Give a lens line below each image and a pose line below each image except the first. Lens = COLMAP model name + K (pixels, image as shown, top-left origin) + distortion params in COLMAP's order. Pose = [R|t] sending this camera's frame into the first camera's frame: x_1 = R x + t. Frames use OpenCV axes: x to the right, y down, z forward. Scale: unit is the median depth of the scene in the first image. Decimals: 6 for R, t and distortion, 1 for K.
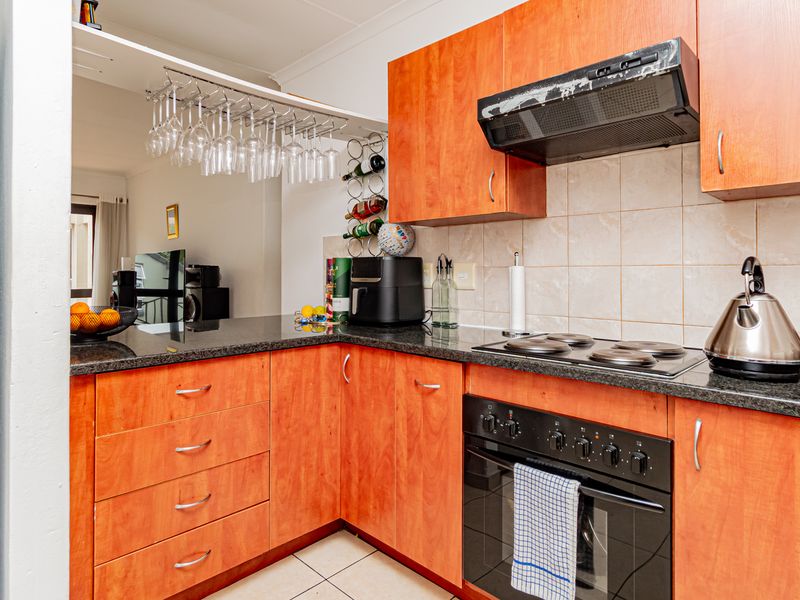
lens RADIAL K [[478.1, 0, 397.6], [0, 478.1, 274.9], [0, 0, 1]] dist [0.003827, 0.003188]
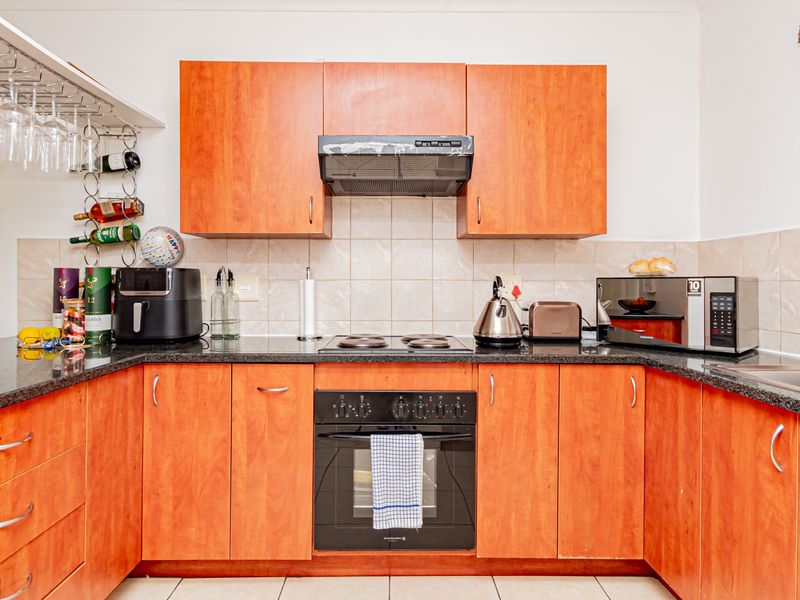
lens RADIAL K [[478.1, 0, 396.7], [0, 478.1, 292.4], [0, 0, 1]] dist [0.003827, 0.003188]
pose [[0.709786, -0.012448, 0.704308, -0.452751], [0.002817, 0.999886, 0.014833, -0.003699], [-0.704412, -0.008544, 0.709740, 0.038456]]
